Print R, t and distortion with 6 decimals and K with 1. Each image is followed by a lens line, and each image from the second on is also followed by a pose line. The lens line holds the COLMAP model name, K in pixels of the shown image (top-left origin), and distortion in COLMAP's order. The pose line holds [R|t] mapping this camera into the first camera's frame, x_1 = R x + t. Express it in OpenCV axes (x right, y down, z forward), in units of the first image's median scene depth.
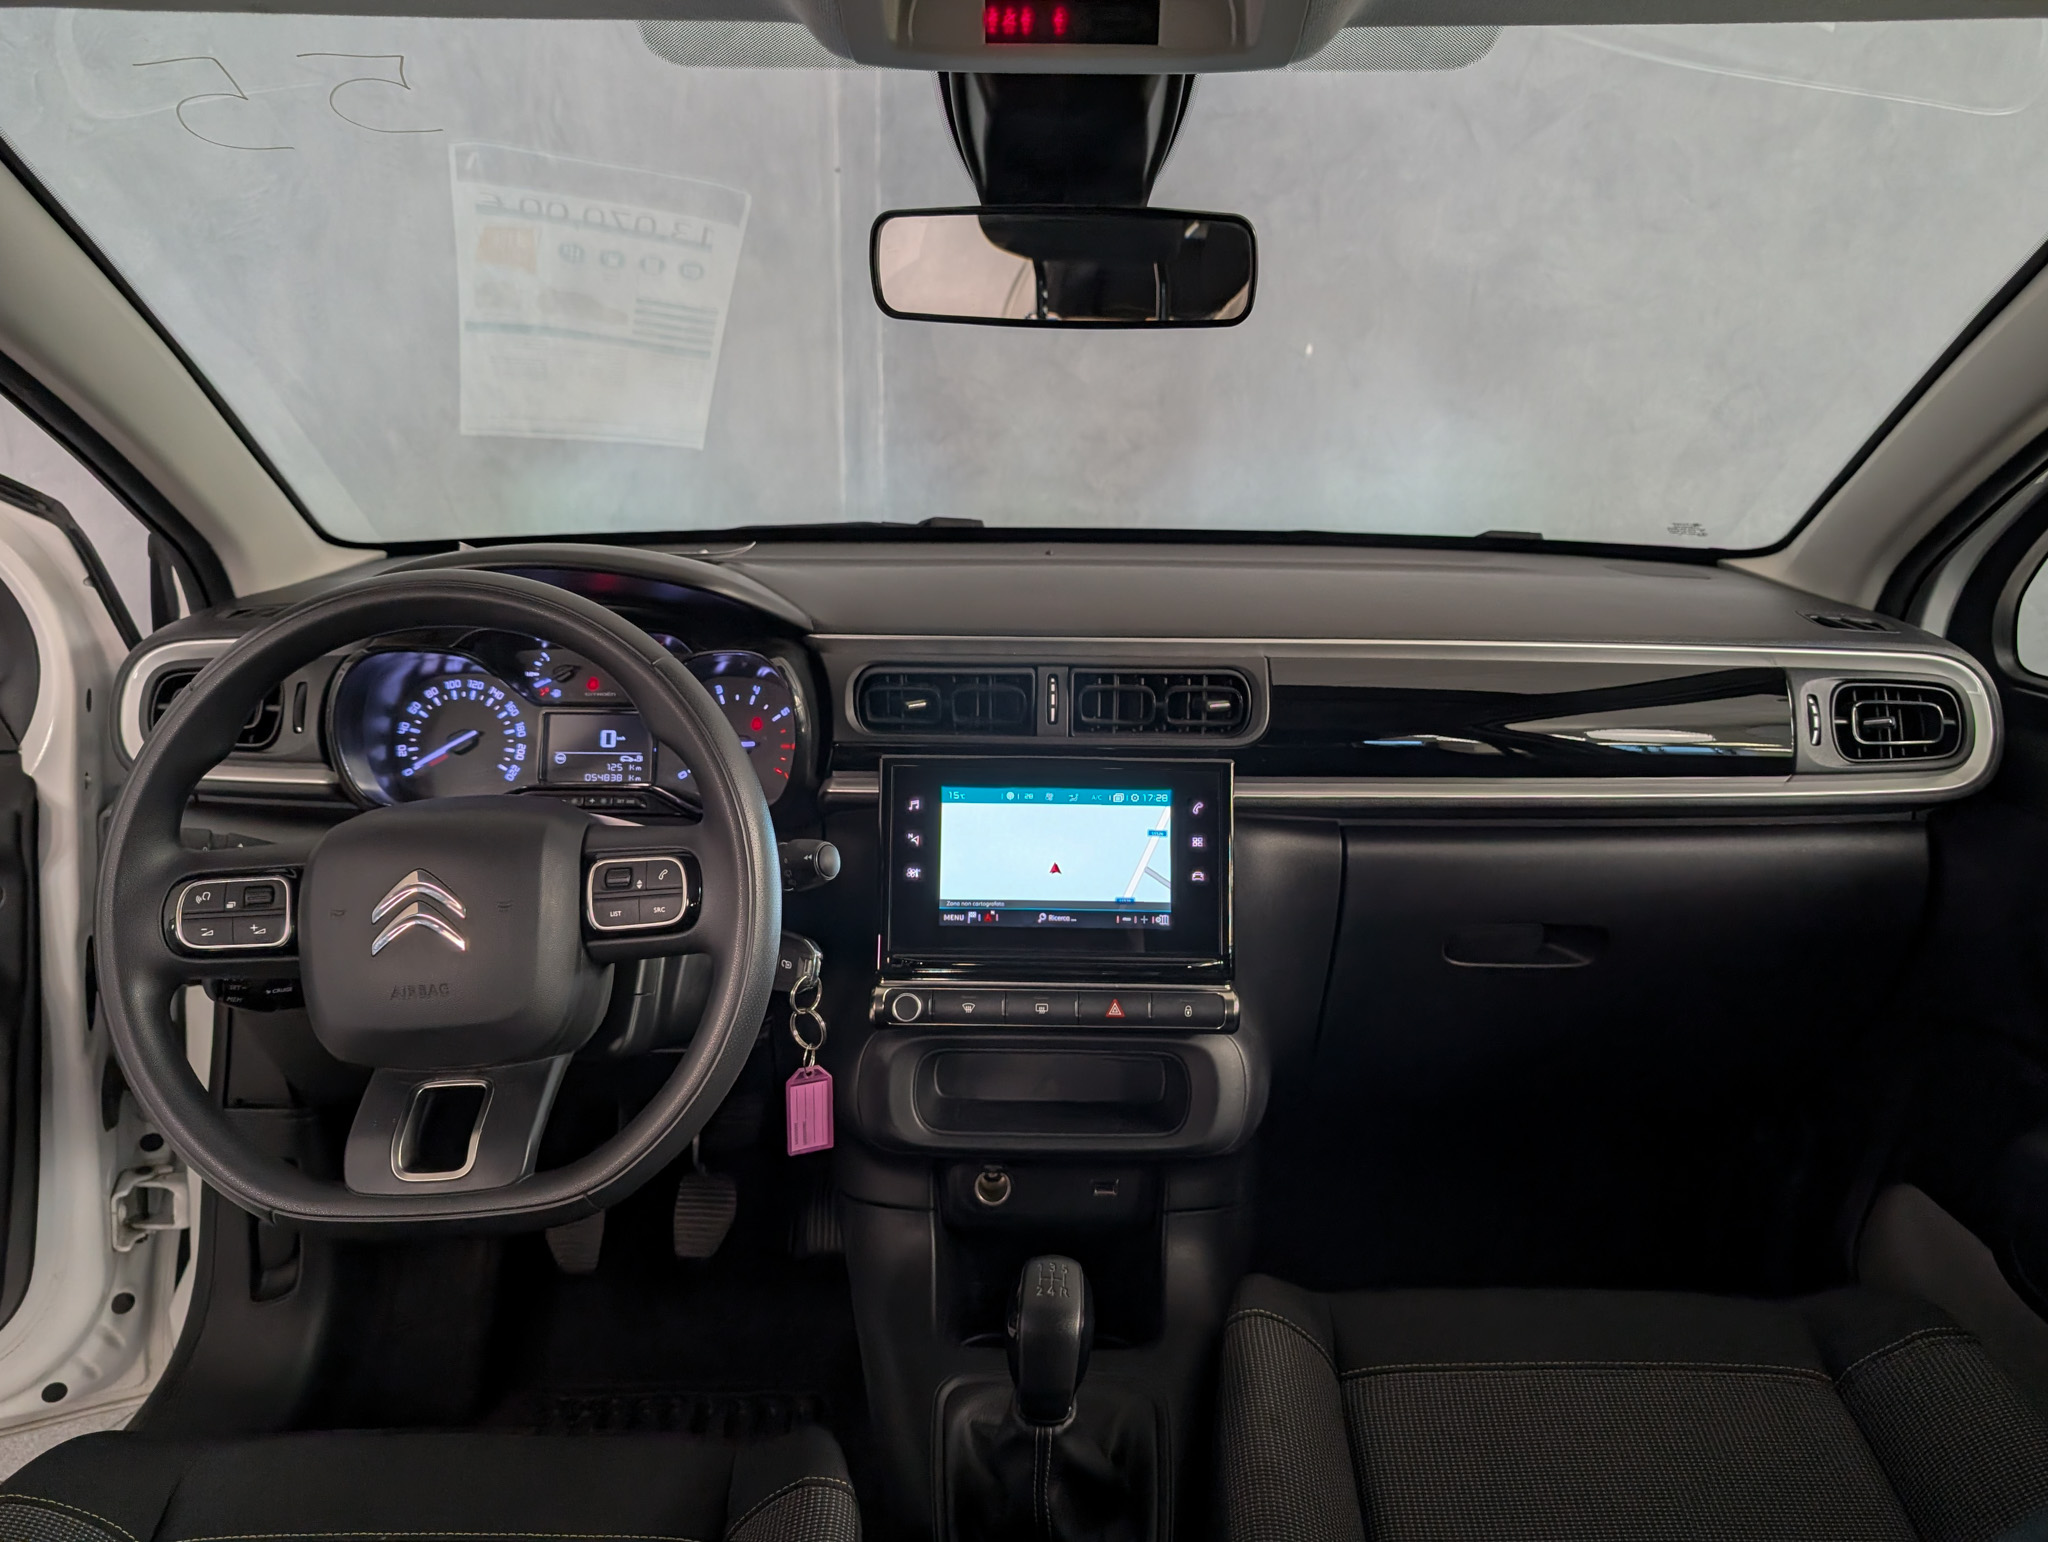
lens RADIAL K [[1550.9, 0, 1037.9], [0, 1550.9, 711.1], [0, 0, 1]] dist [0.066808, -0.114002]
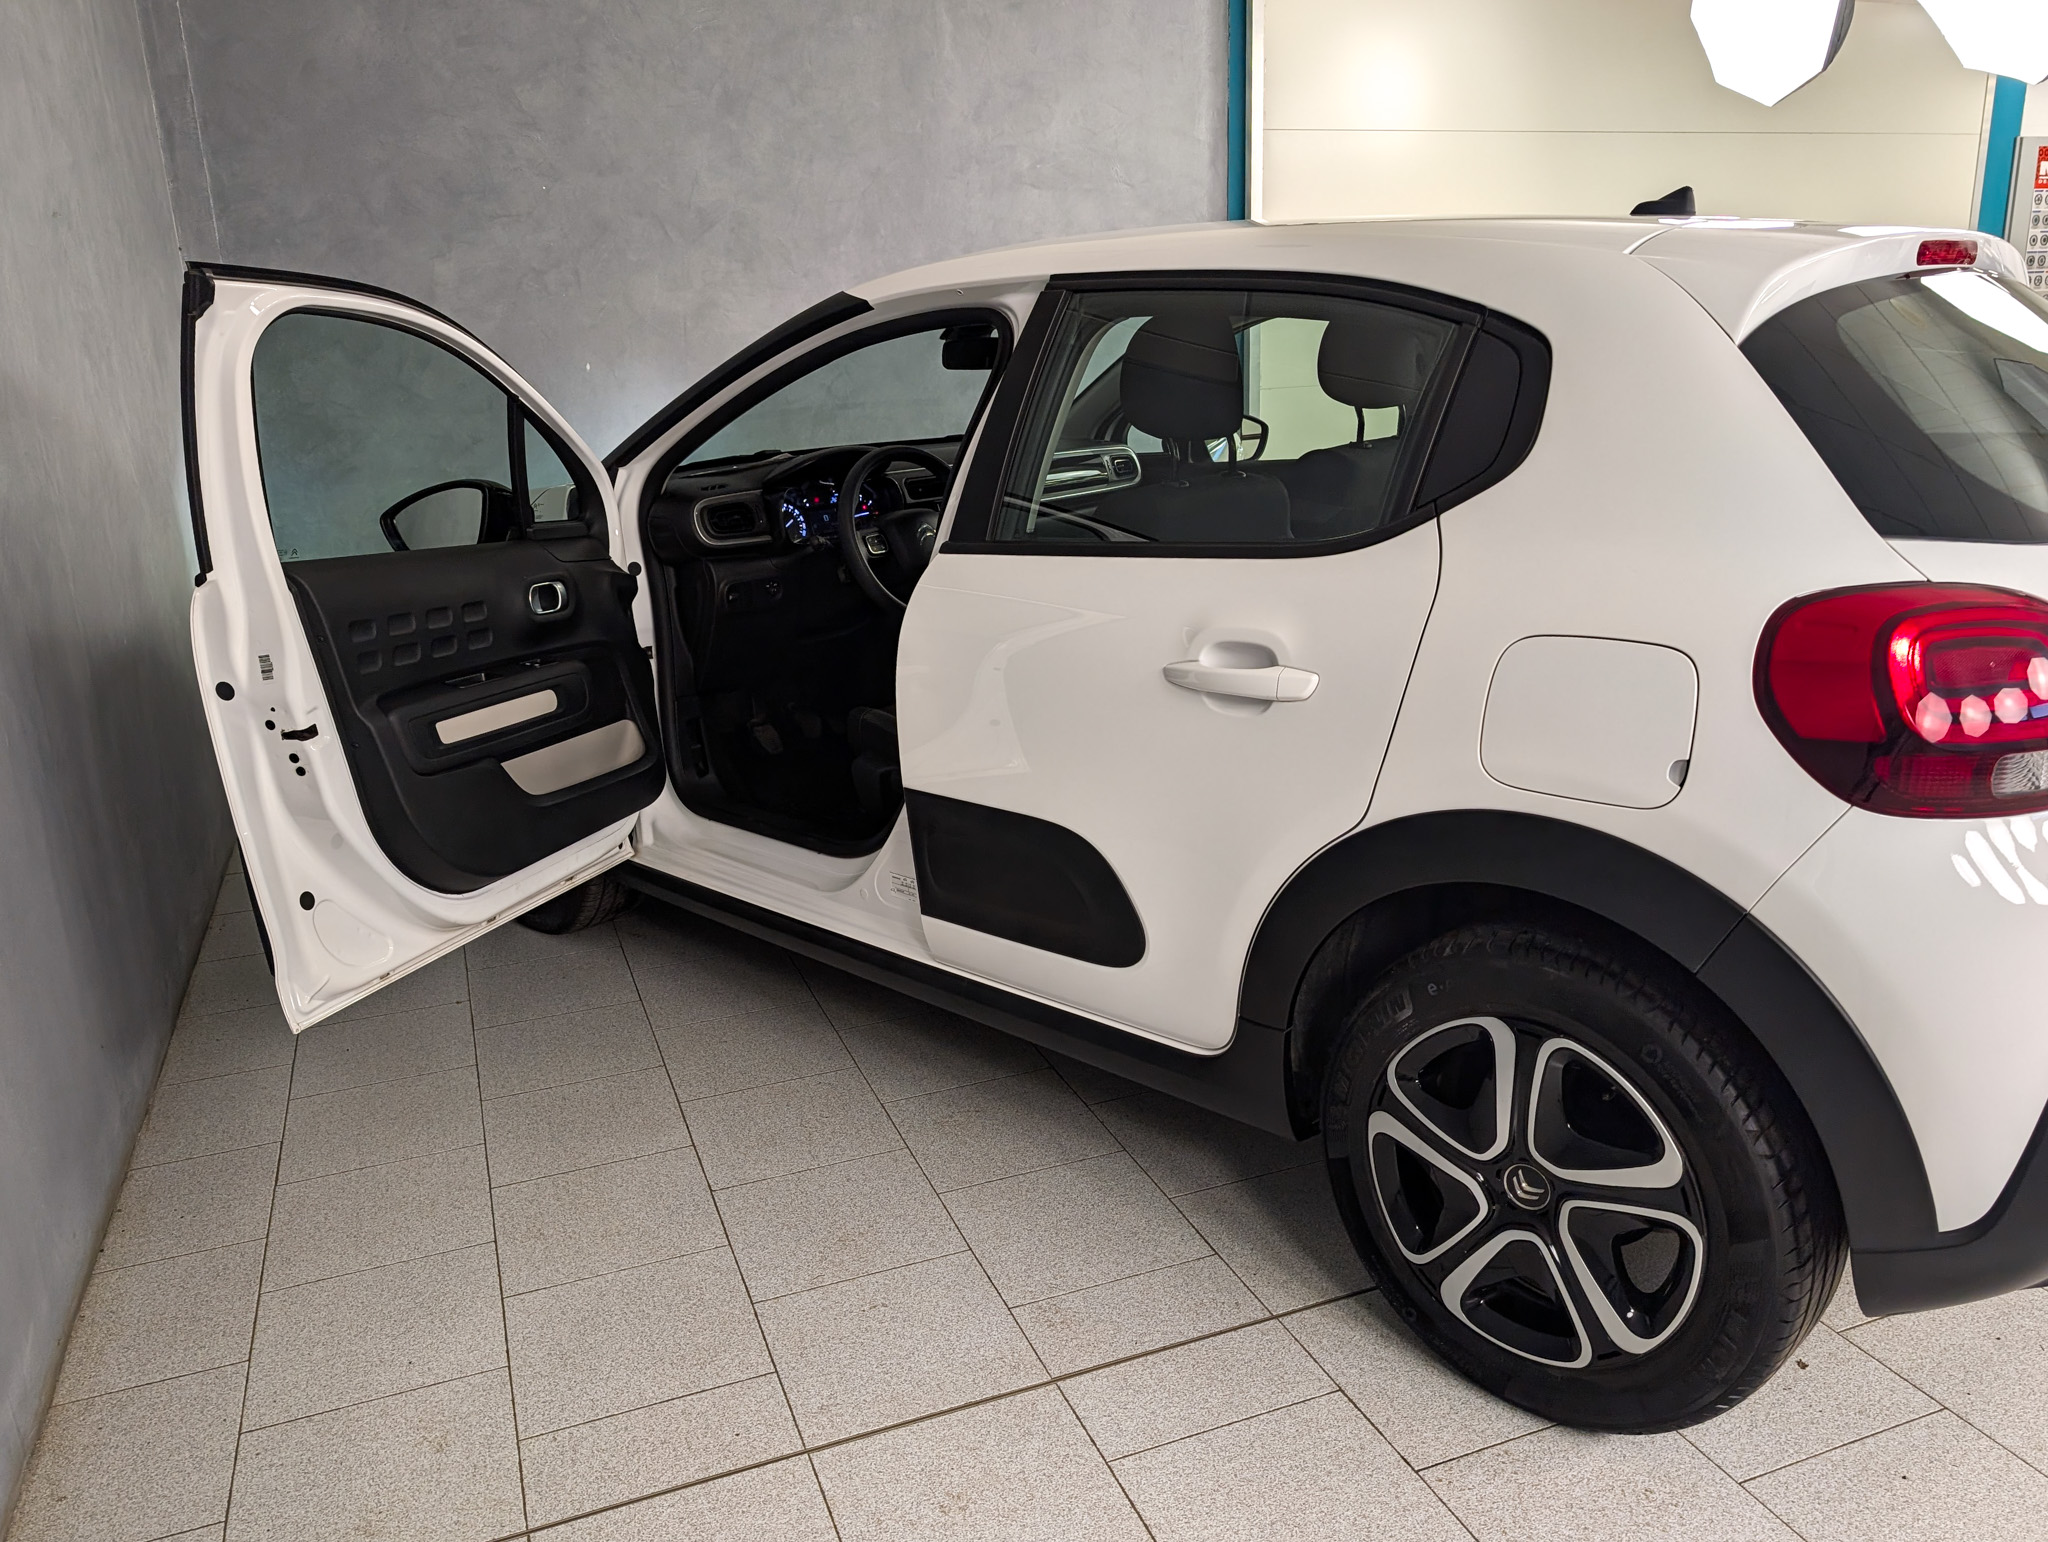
lens RADIAL K [[1654.7, 0, 1106.0], [0, 1654.7, 829.5], [0, 0, 1]] dist [-0.000425, 0.003990]
pose [[0.681230, -0.248667, 0.688542, -2.337247], [0.205597, 0.967675, 0.146061, 0.253105], [-0.702606, 0.042061, 0.710335, -1.659935]]
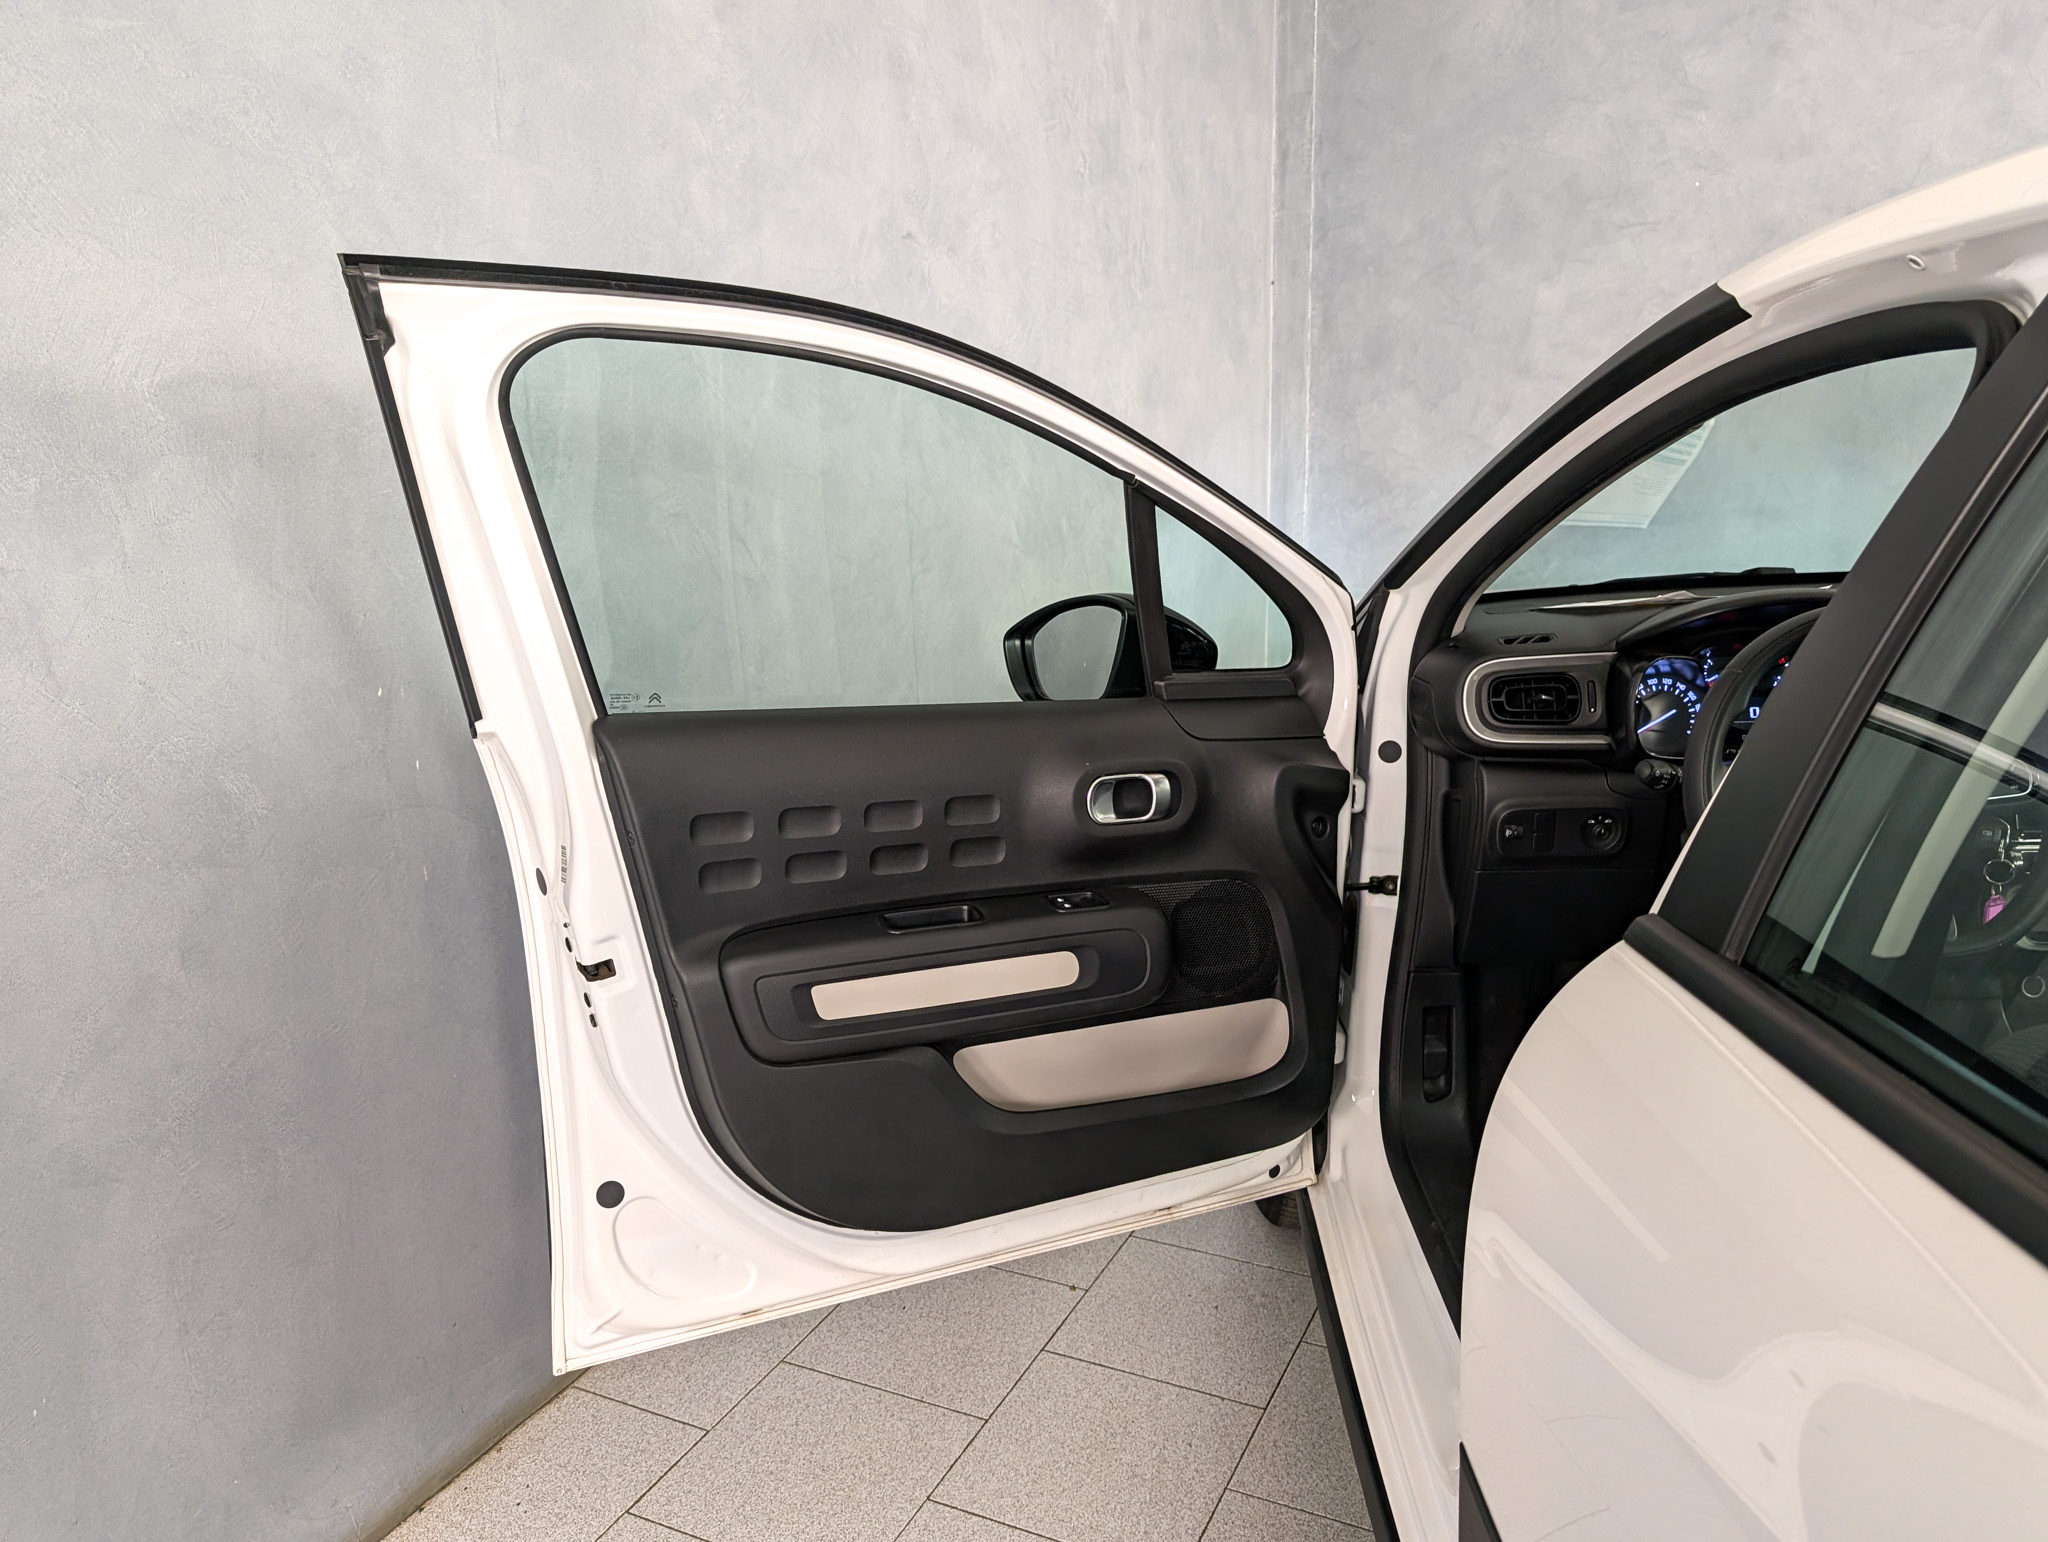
lens RADIAL K [[1557.6, 0, 1024.0], [0, 1557.6, 771.0], [0, 0, 1]] dist [0.026982, -0.015102]
pose [[0.998897, -0.029380, -0.036621, -1.014599], [0.029466, 0.999564, 0.001806, 0.055402], [0.036552, -0.002883, 0.999328, -0.657555]]
